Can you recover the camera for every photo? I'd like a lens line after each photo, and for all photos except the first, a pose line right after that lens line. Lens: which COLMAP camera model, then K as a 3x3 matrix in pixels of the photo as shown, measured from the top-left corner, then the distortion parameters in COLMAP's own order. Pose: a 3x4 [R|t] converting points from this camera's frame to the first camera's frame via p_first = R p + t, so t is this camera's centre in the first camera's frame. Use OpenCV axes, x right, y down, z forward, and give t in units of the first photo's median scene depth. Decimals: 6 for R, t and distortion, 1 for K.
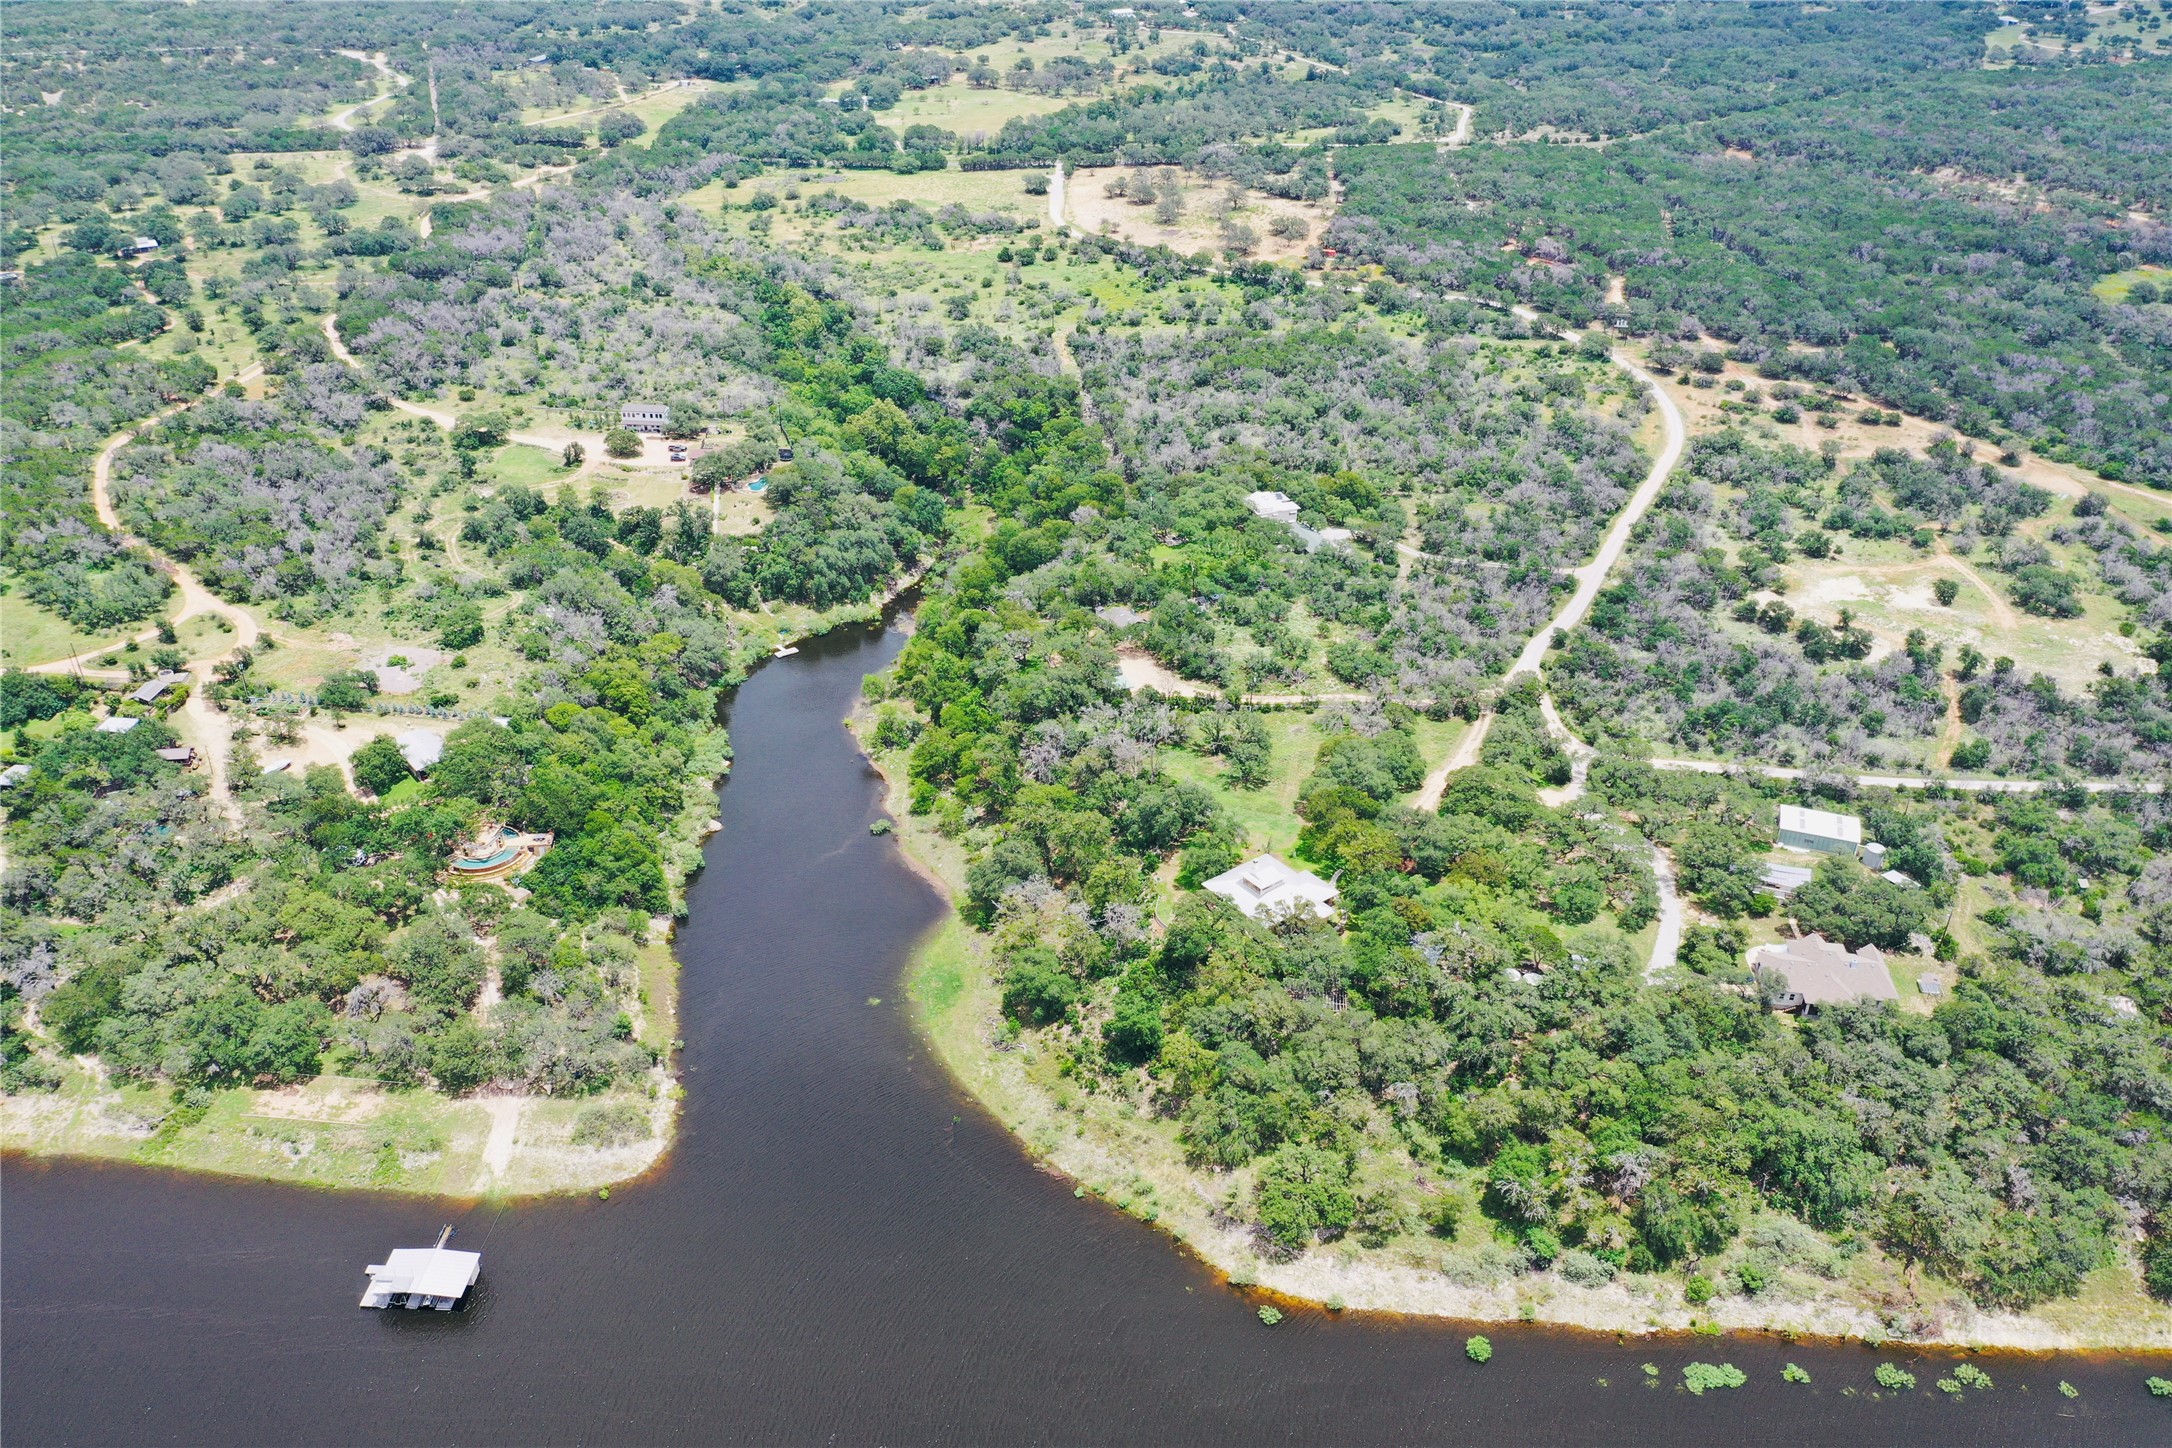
lens RADIAL K [[1703.6, 0, 1080.4], [0, 1703.6, 718.7], [0, 0, 1]] dist [-0.011179, -0.002632]
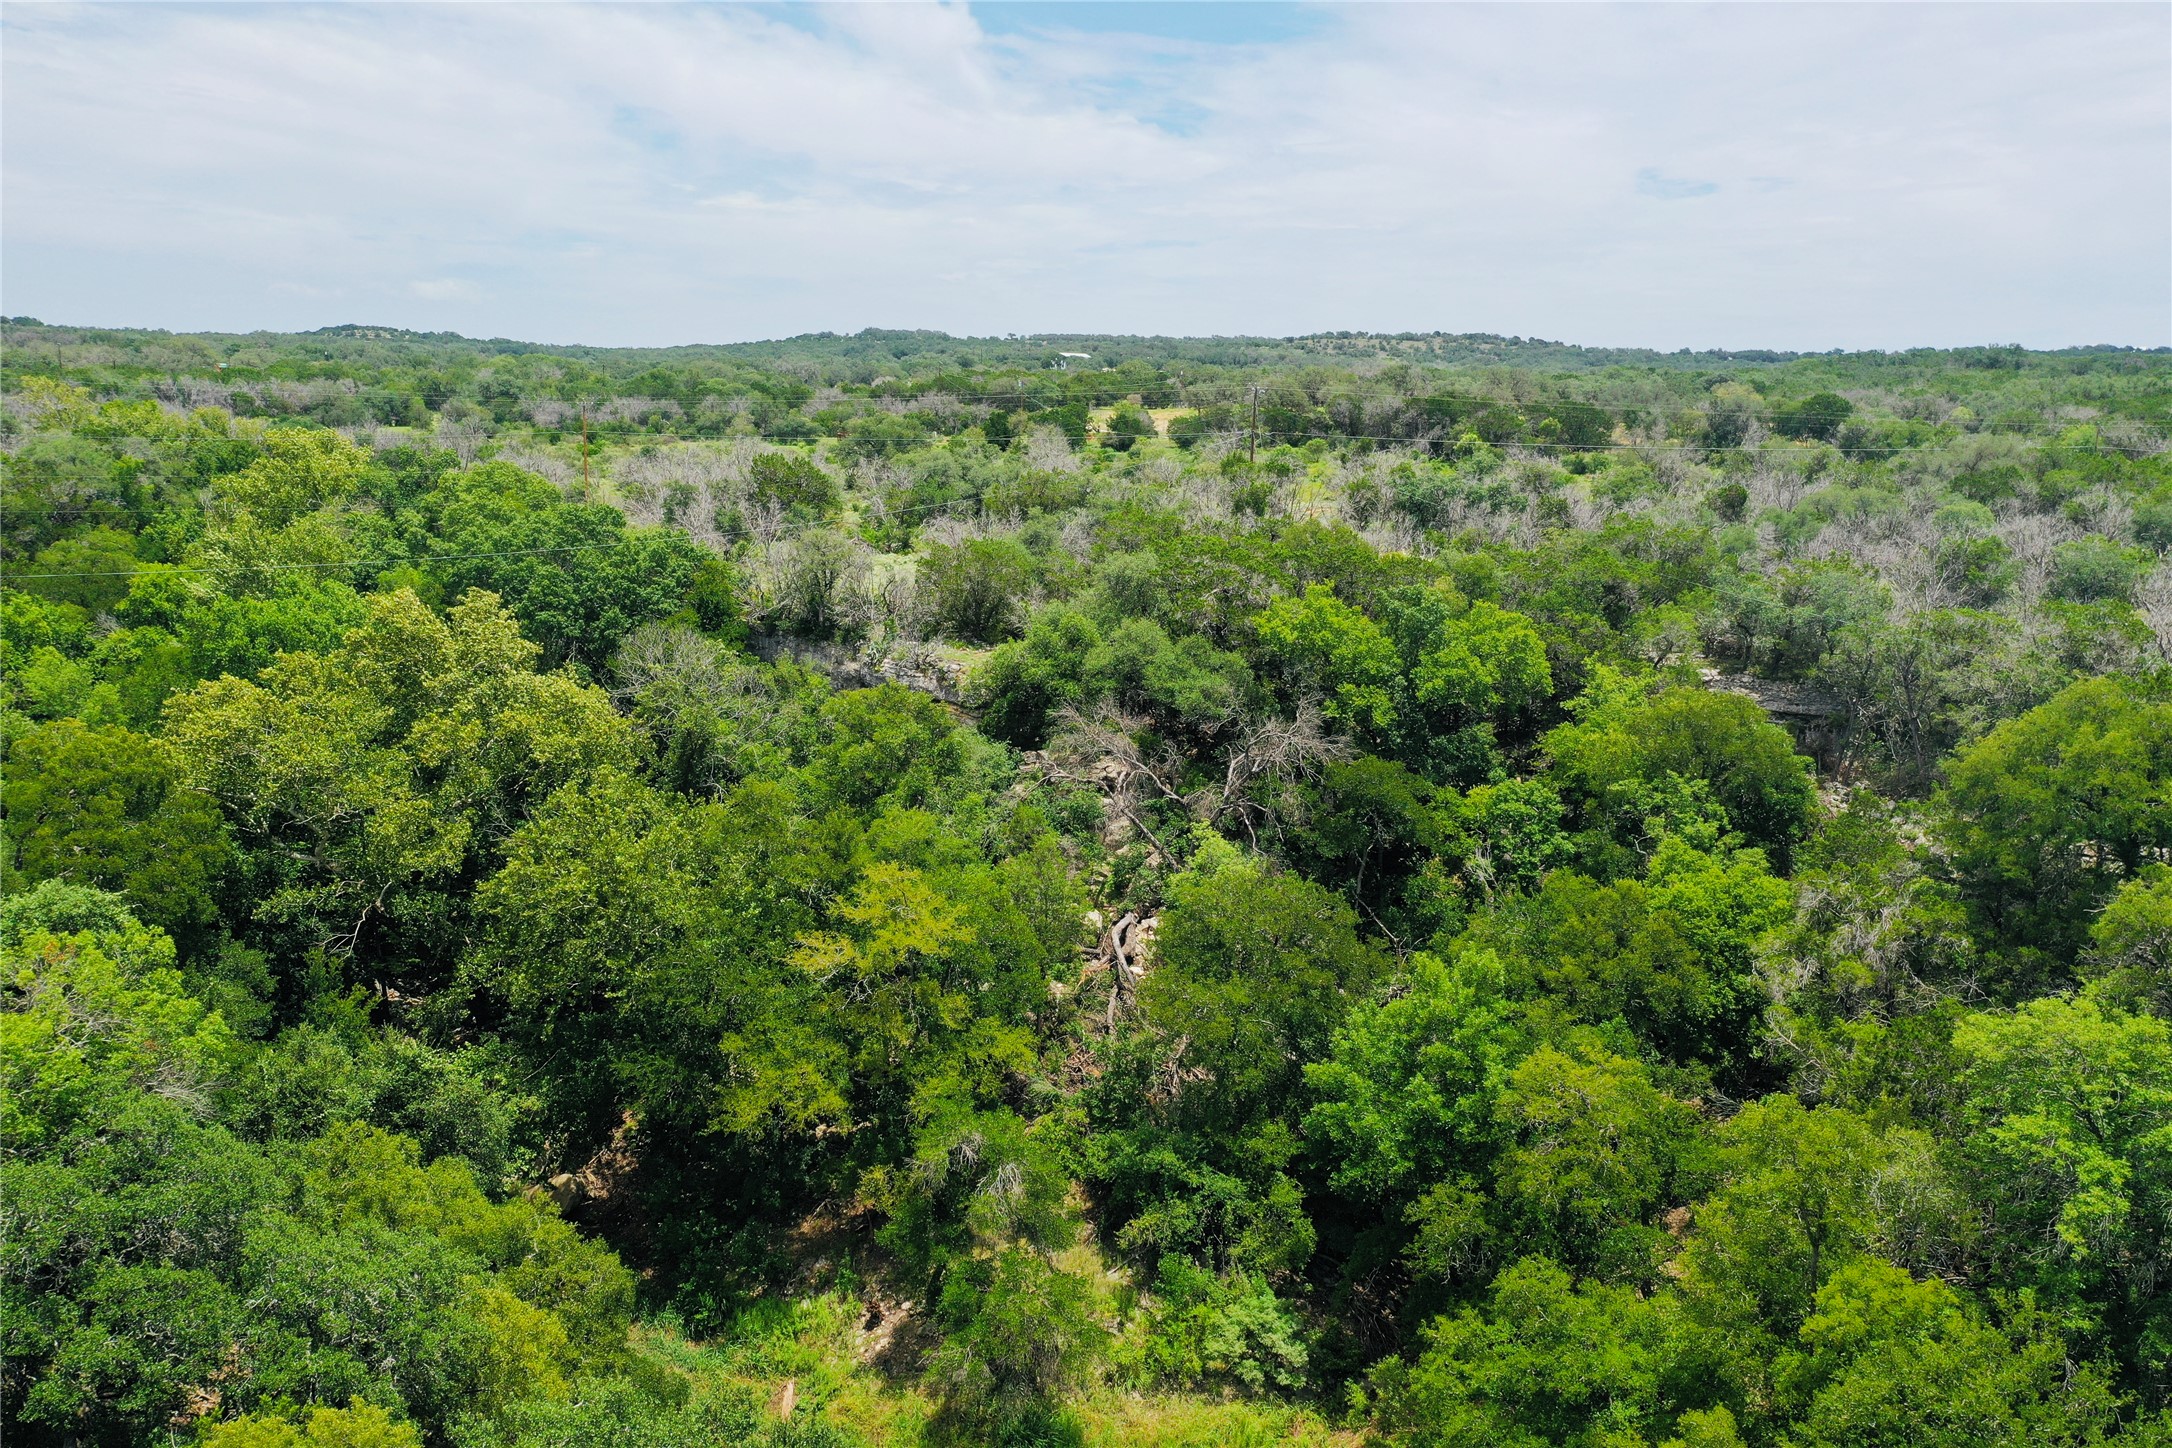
lens RADIAL K [[1703.6, 0, 1080.4], [0, 1703.6, 718.7], [0, 0, 1]] dist [-0.011179, -0.002632]
pose [[0.995590, -0.001898, 0.093787, -0.097089], [0.032582, 0.944546, -0.326759, -0.164347], [-0.087966, 0.328374, 0.940443, 1.111233]]
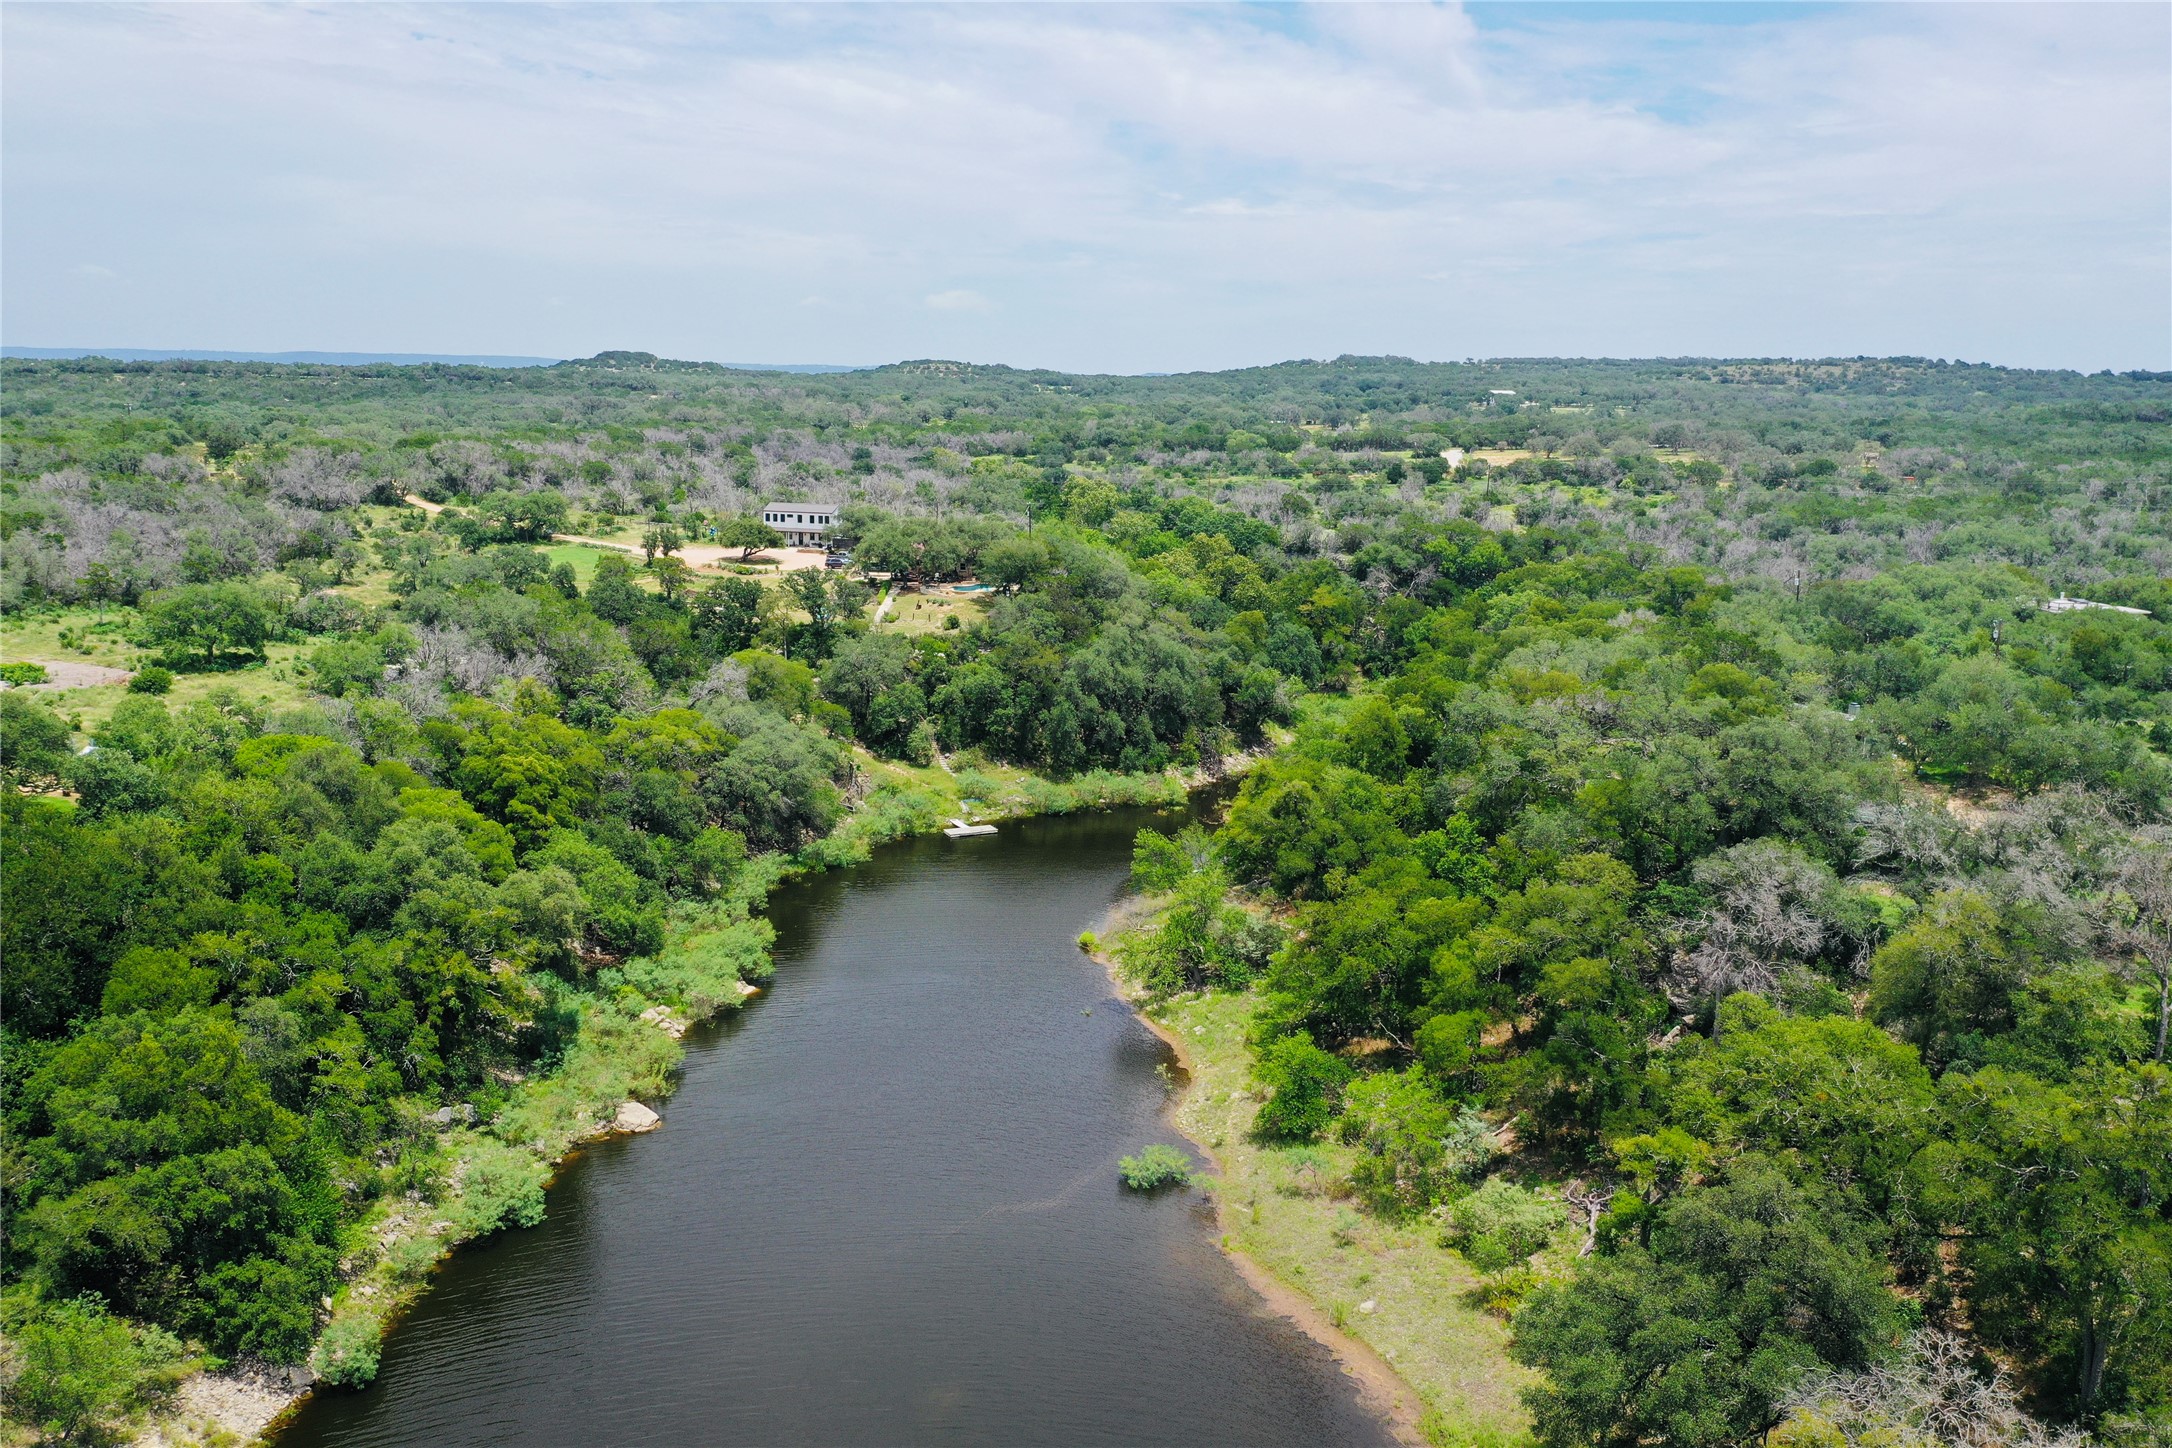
lens RADIAL K [[1703.6, 0, 1080.4], [0, 1703.6, 718.7], [0, 0, 1]] dist [-0.011179, -0.002632]
pose [[0.983697, 0.041489, -0.174980, -0.072439], [-0.096479, 0.942892, -0.318819, 0.076402], [0.151760, 0.330504, 0.931524, 0.617381]]
